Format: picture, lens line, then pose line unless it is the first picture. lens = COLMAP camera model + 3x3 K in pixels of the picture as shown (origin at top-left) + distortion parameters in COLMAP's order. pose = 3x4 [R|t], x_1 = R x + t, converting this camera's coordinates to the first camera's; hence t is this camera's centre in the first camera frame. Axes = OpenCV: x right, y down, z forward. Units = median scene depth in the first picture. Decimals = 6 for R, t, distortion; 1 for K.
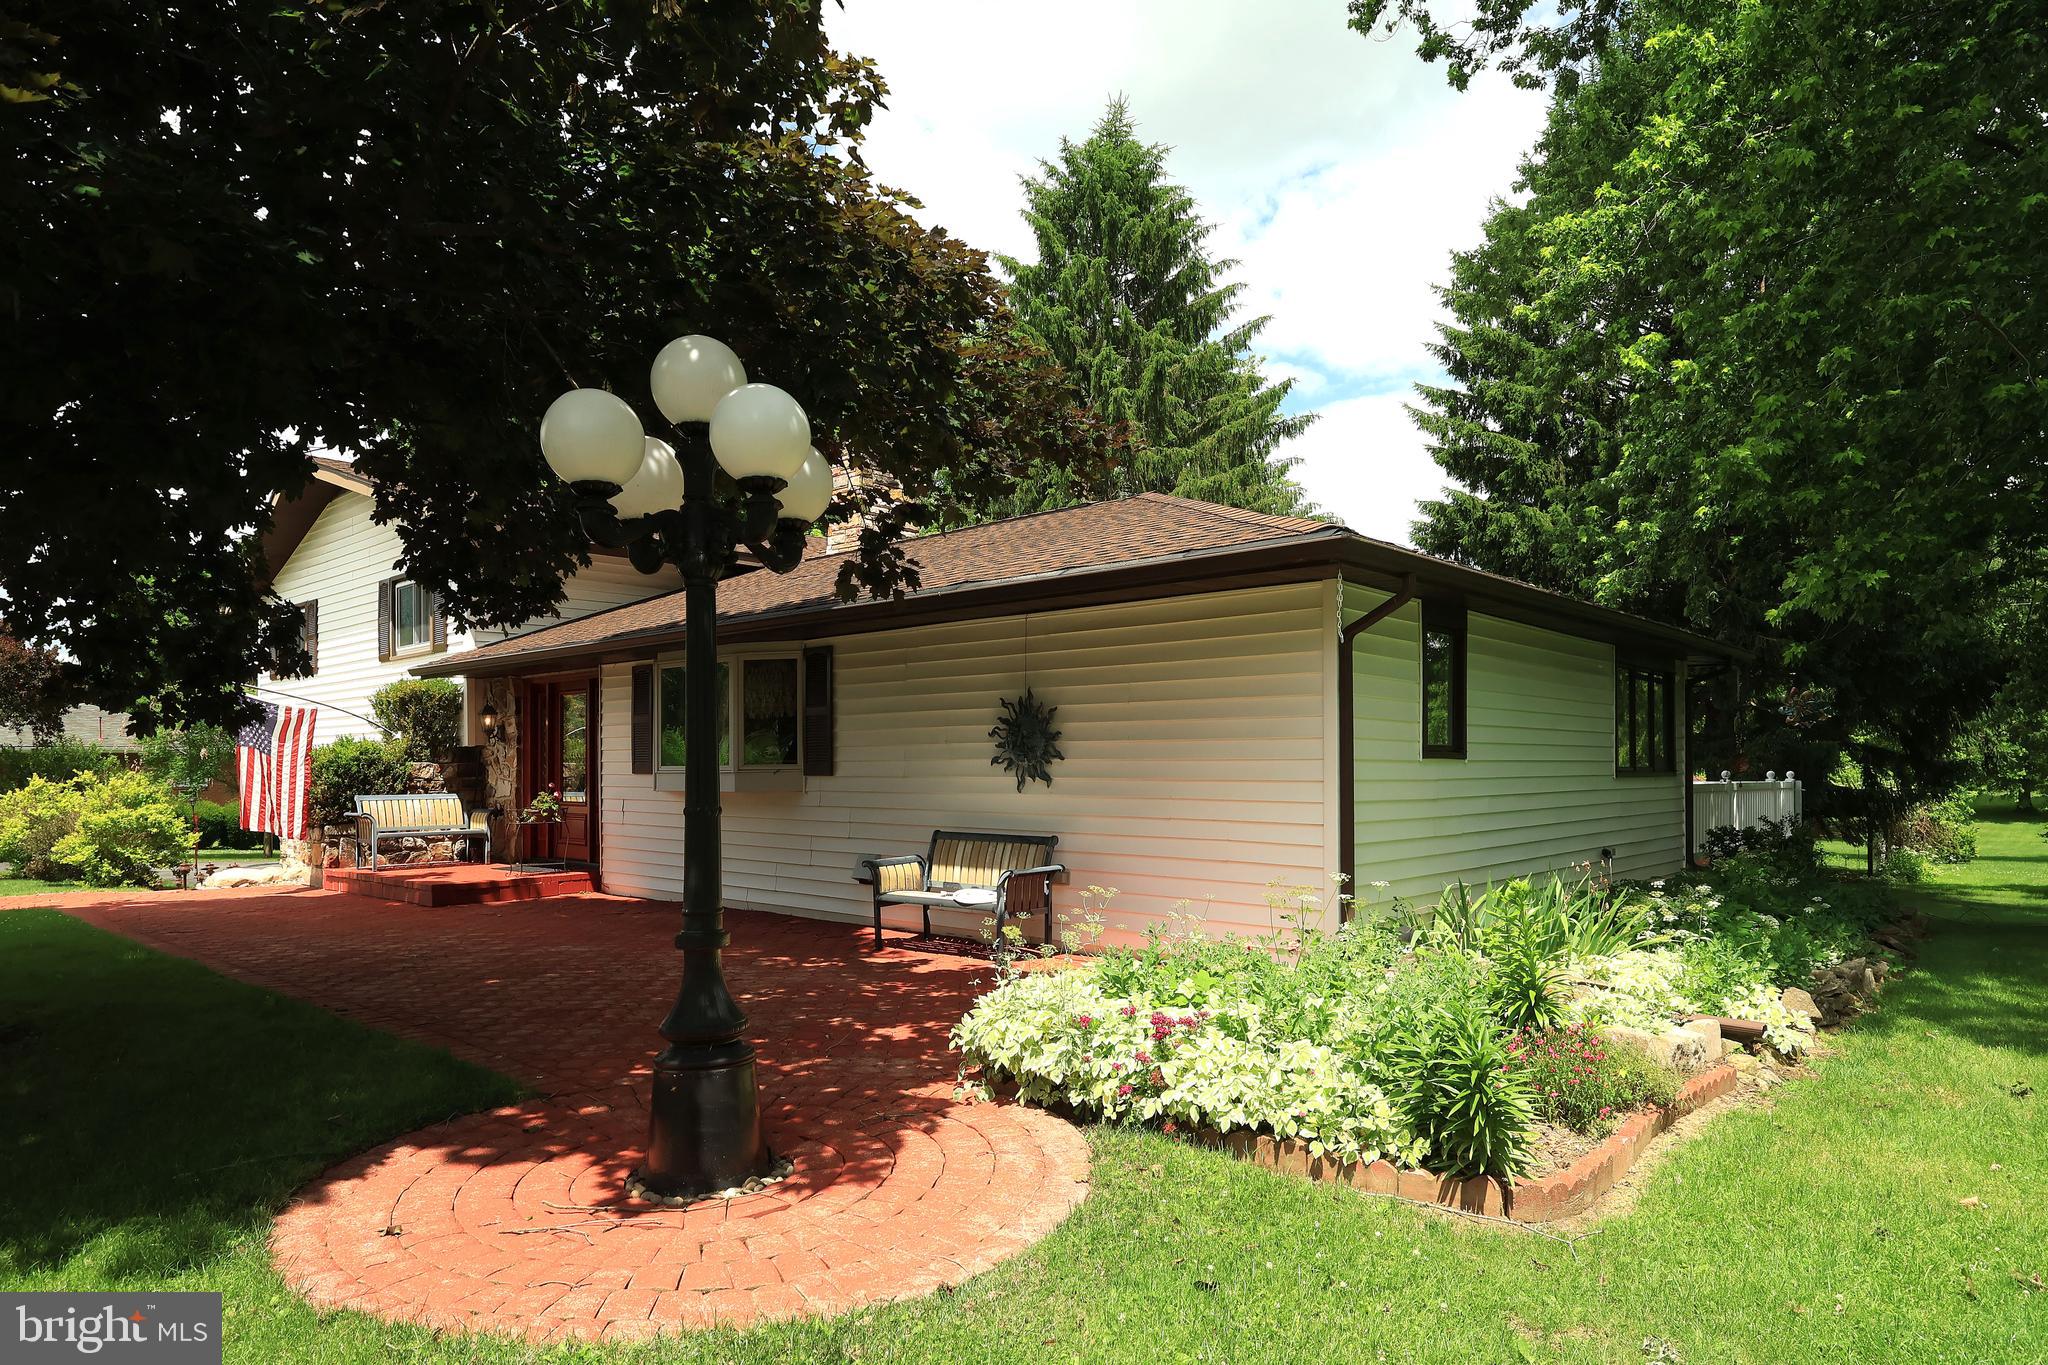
lens RADIAL K [[1207.4, 0, 1032.6], [0, 1207.4, 759.9], [0, 0, 1]] dist [-0.003991, 0.000066]
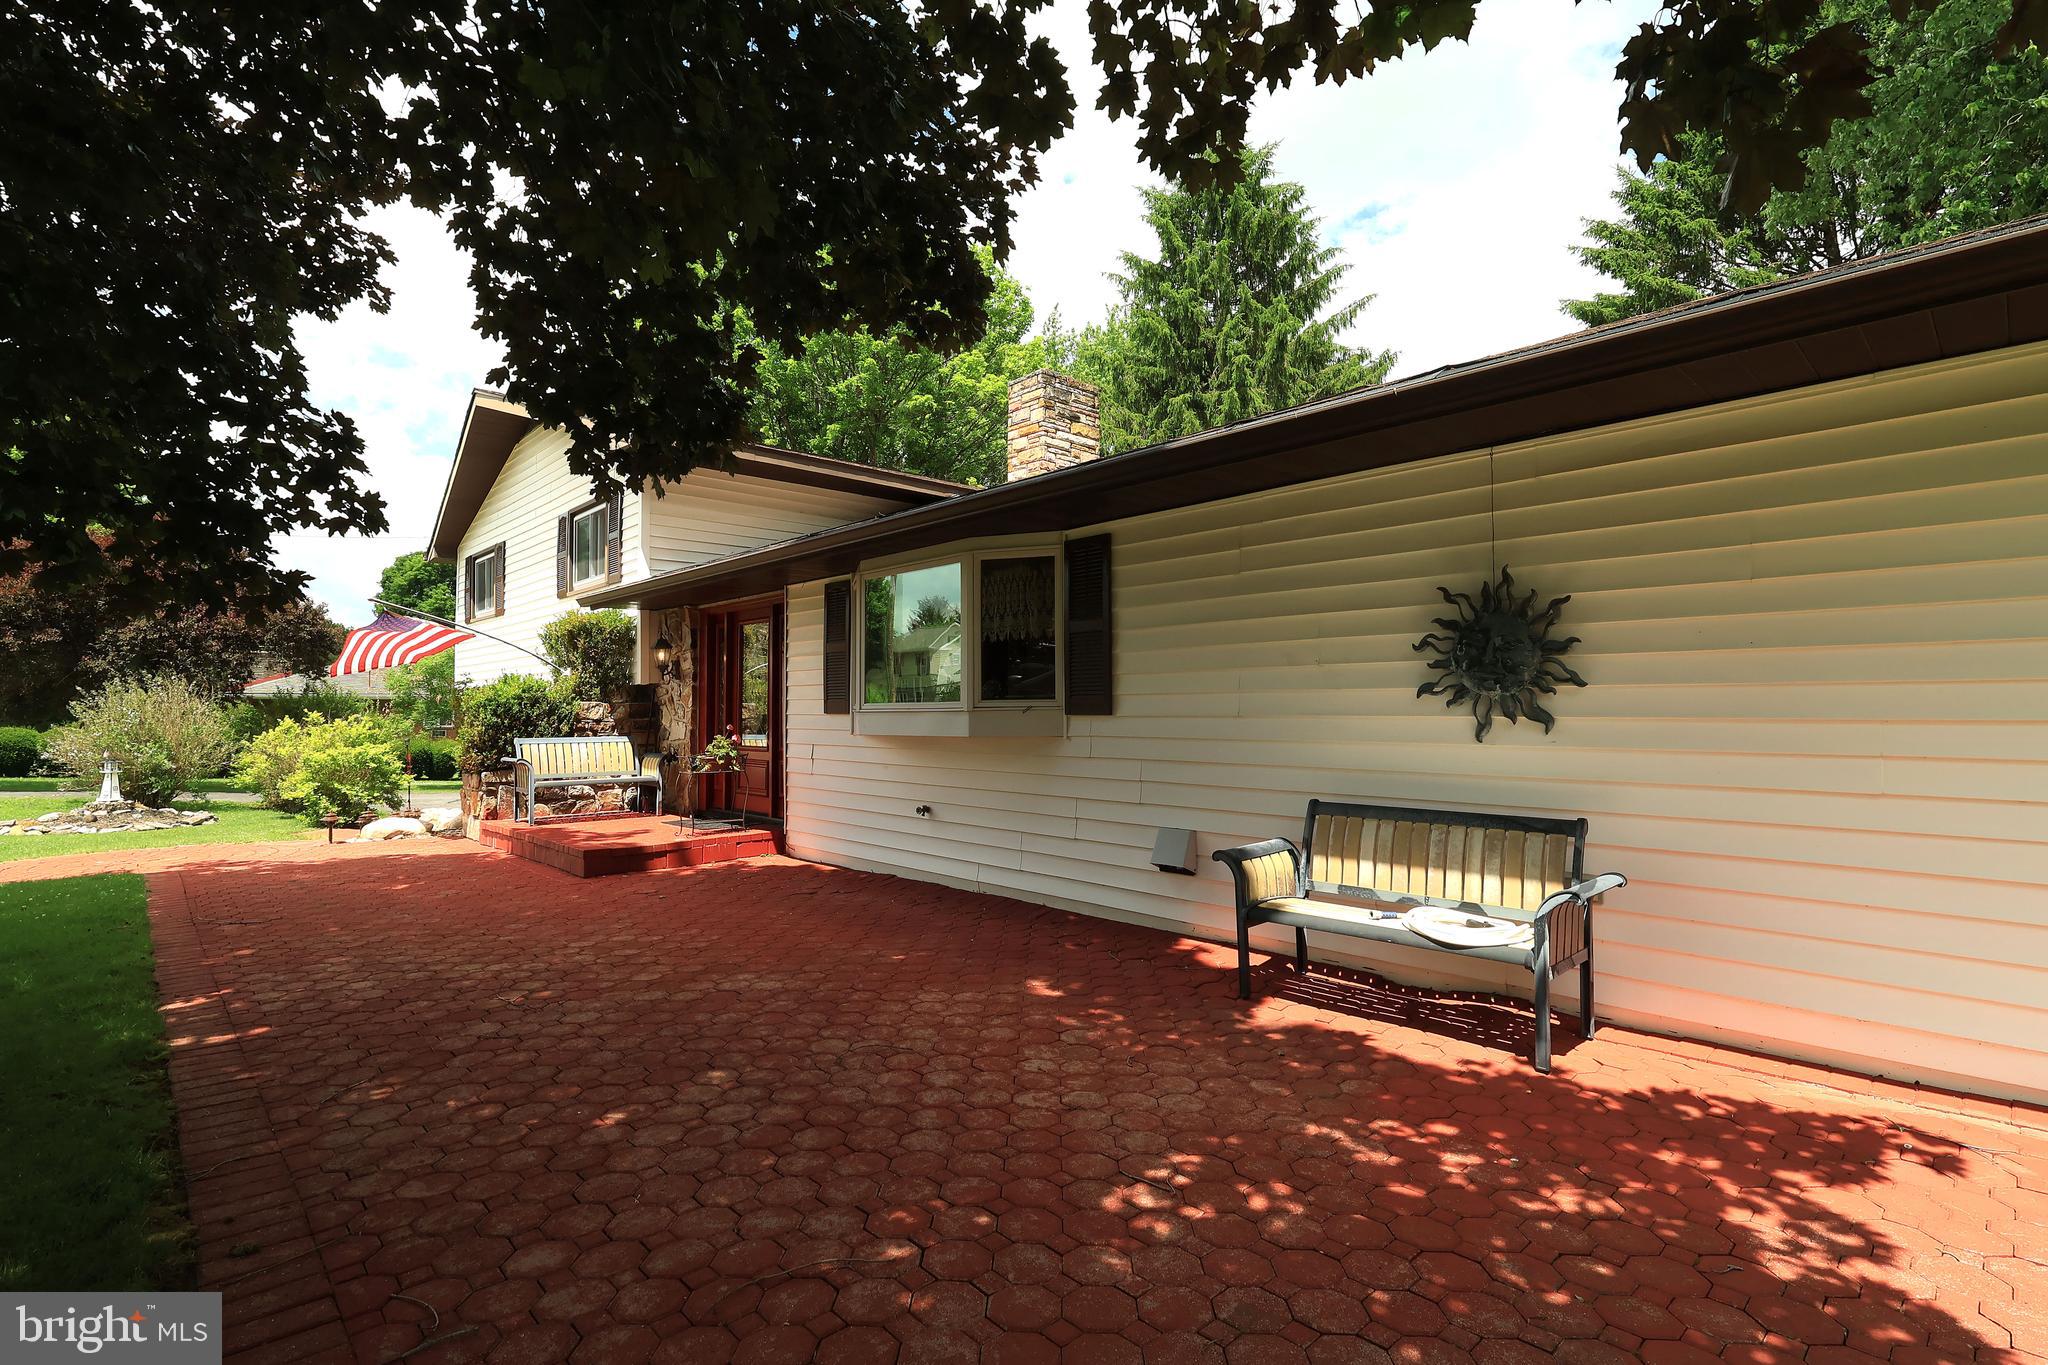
lens RADIAL K [[955.2, 0, 1014.2], [0, 955.2, 677.3], [0, 0, 1]] dist [-0.002691, -0.000073]
pose [[0.995937, -0.003232, -0.089994, -0.129156], [0.000506, 0.999541, -0.030291, 0.005870], [0.090050, 0.030122, 0.995482, 0.324753]]
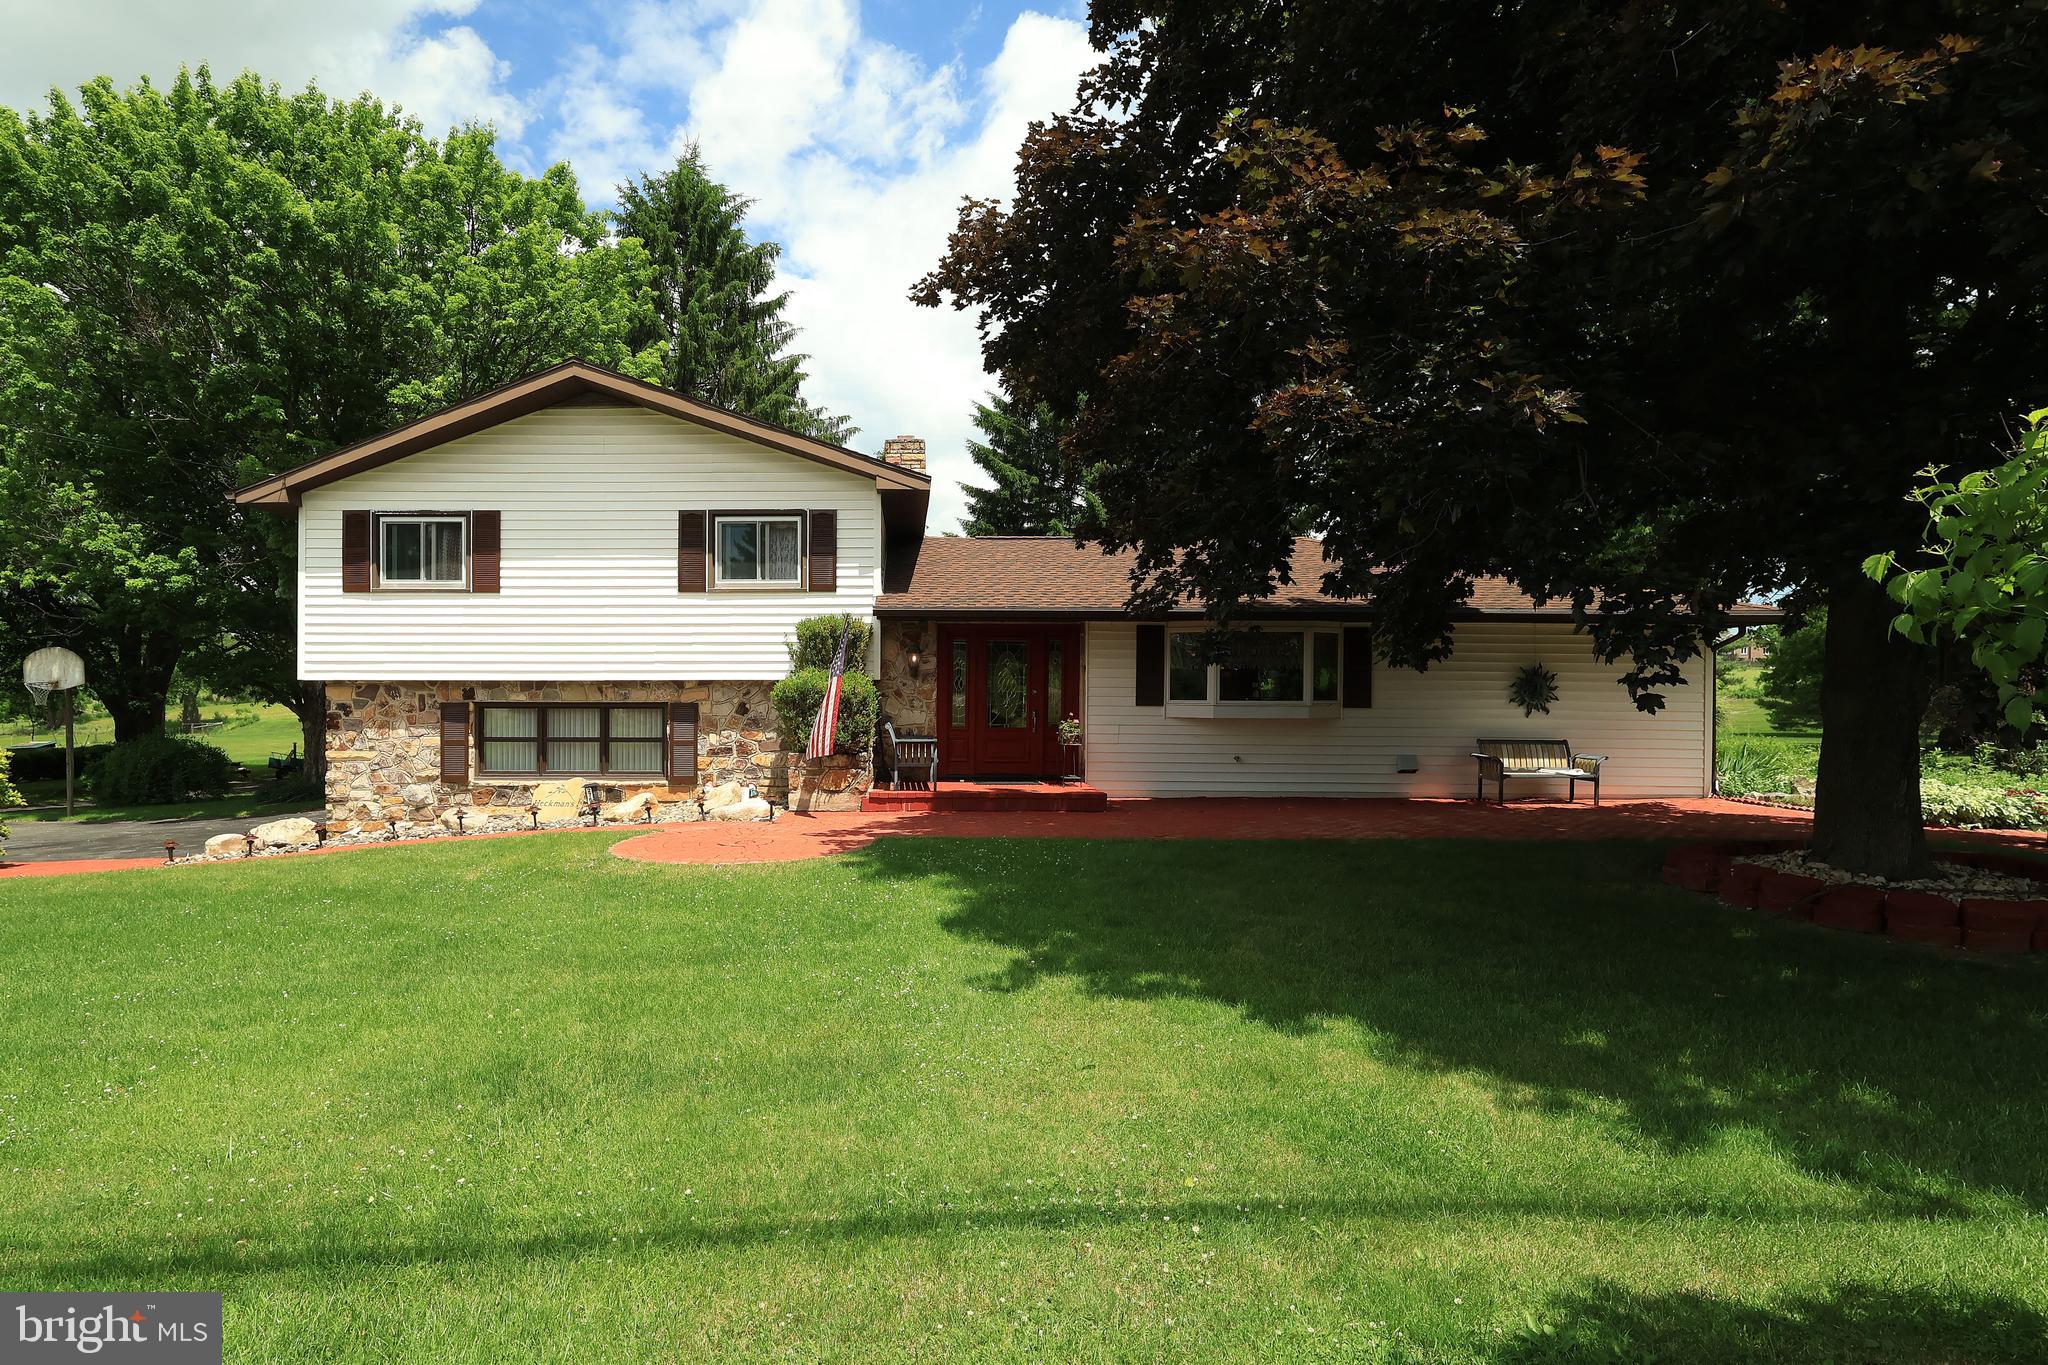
lens RADIAL K [[963.1, 0, 1022.9], [0, 963.1, 699.2], [0, 0, 1]] dist [-0.000563, 0.000334]
pose [[0.757544, 0.011160, 0.652688, -1.024217], [-0.011188, 0.999929, -0.004112, 0.008582], [-0.652688, -0.004188, 0.757616, 0.243387]]
